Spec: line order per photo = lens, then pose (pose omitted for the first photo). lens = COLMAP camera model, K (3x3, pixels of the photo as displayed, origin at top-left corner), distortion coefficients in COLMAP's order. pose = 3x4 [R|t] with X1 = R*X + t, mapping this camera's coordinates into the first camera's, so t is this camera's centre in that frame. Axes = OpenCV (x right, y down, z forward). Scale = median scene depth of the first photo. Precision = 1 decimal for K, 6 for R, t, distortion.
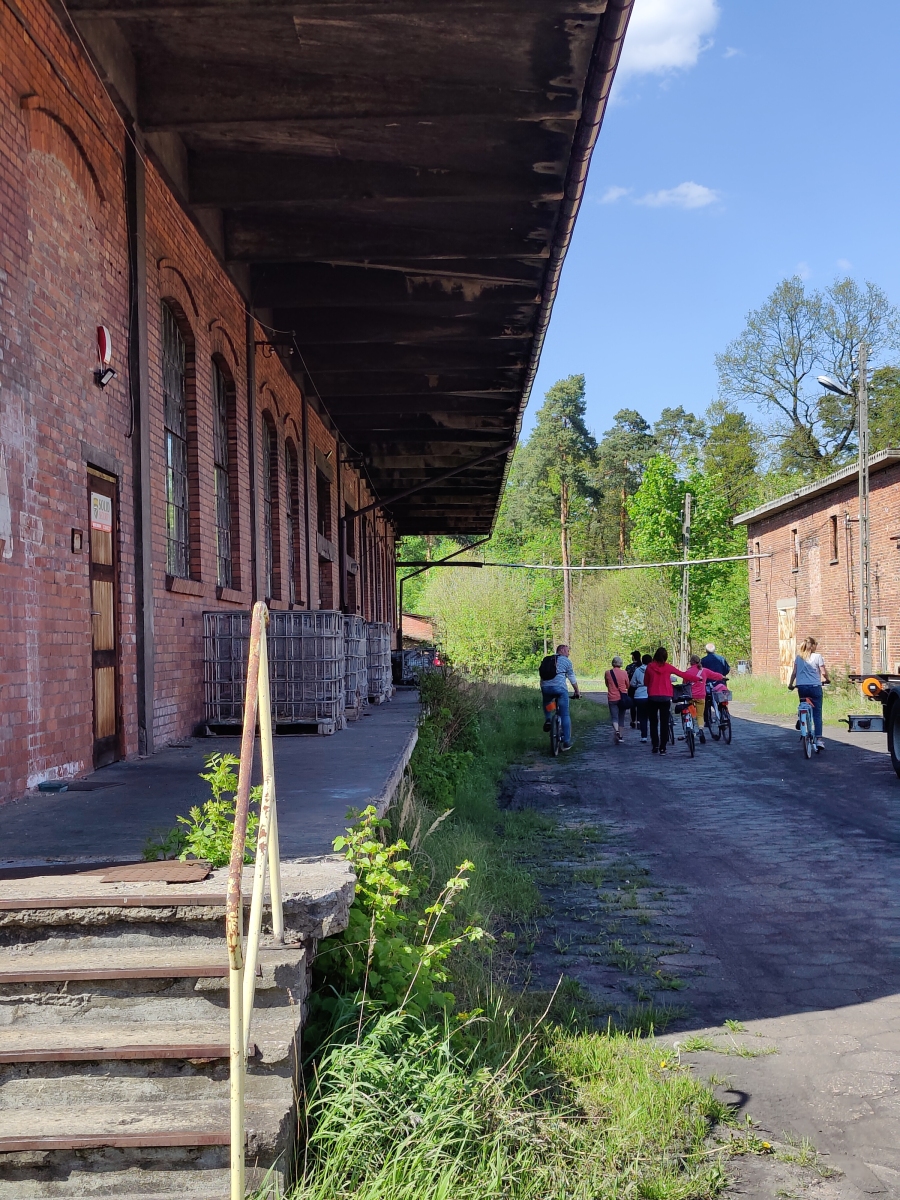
lens RADIAL K [[1662.5, 0, 457.2], [0, 1662.5, 597.4], [0, 0, 1]] dist [0.008473, 0.043027]
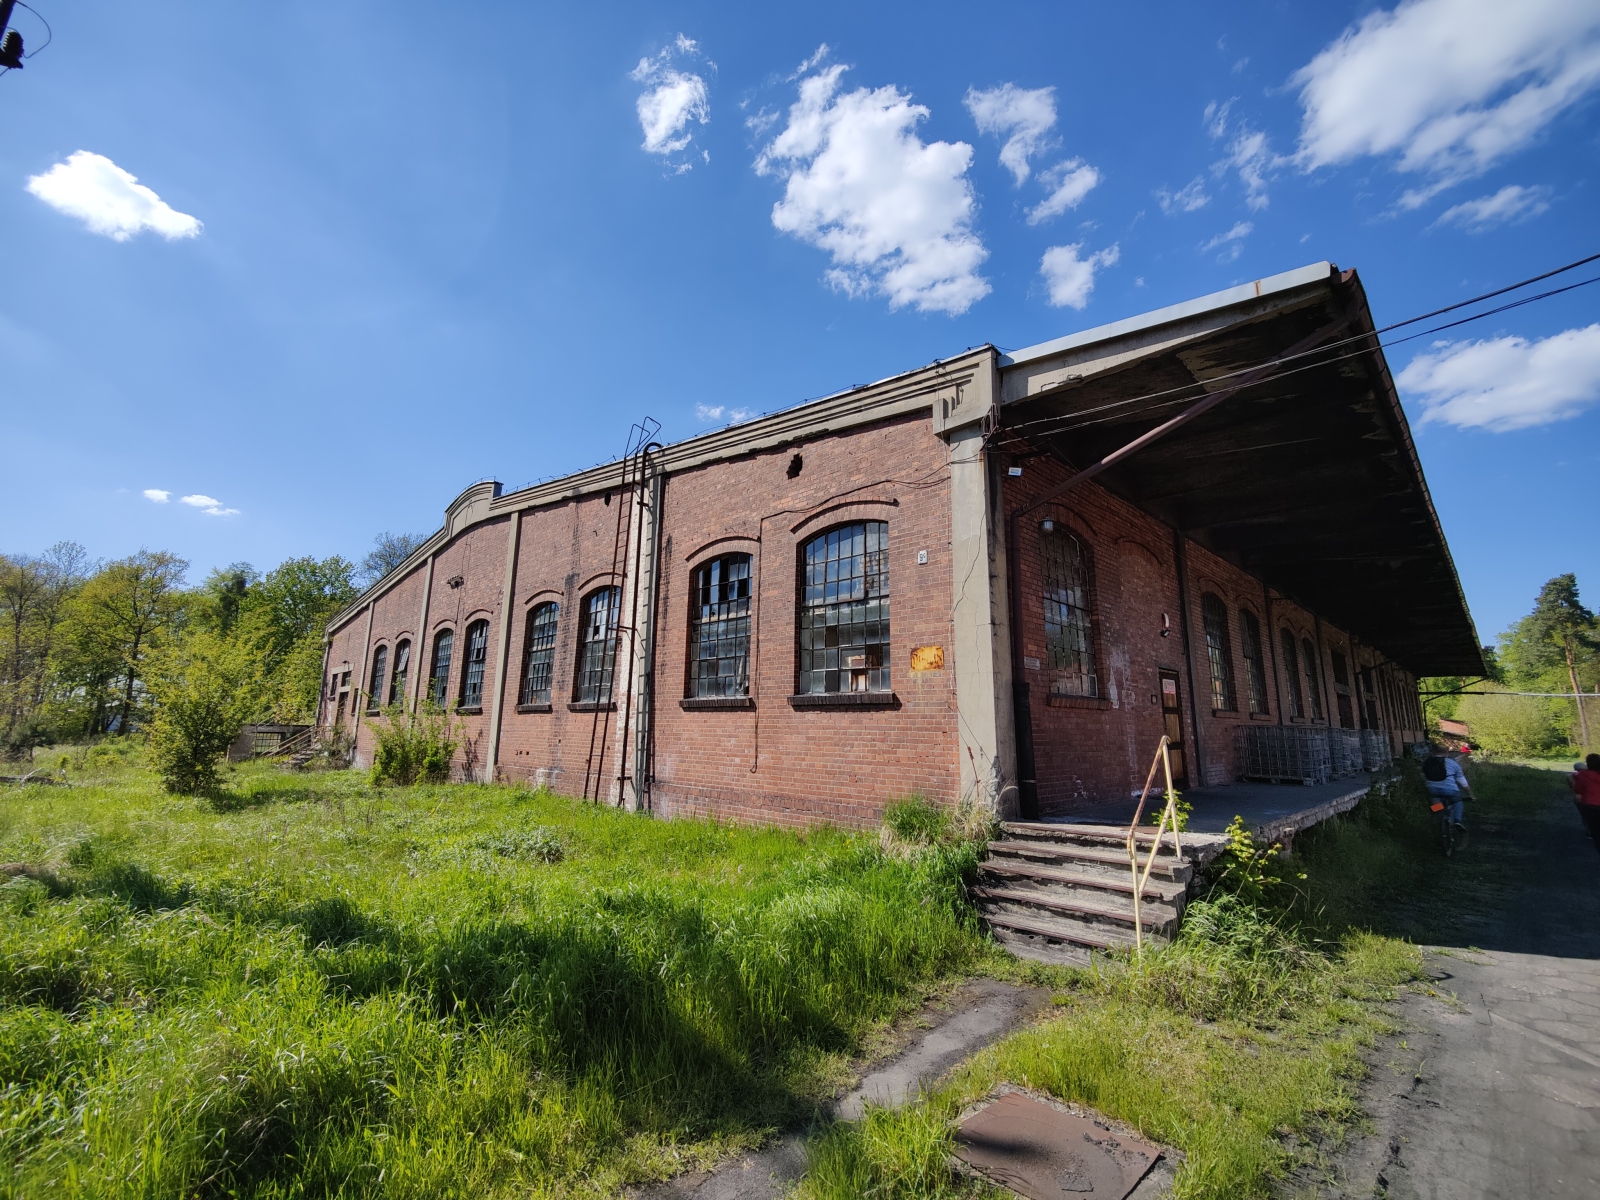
lens RADIAL K [[684.5, 0, 800.0], [0, 684.5, 600.0], [0, 0, 1]] dist [0.037072, -0.018391]
pose [[0.707946, -0.102391, -0.698805, 0.129922], [-0.004235, 0.988802, -0.149173, -0.021269], [0.706254, 0.108566, 0.699584, -0.136405]]
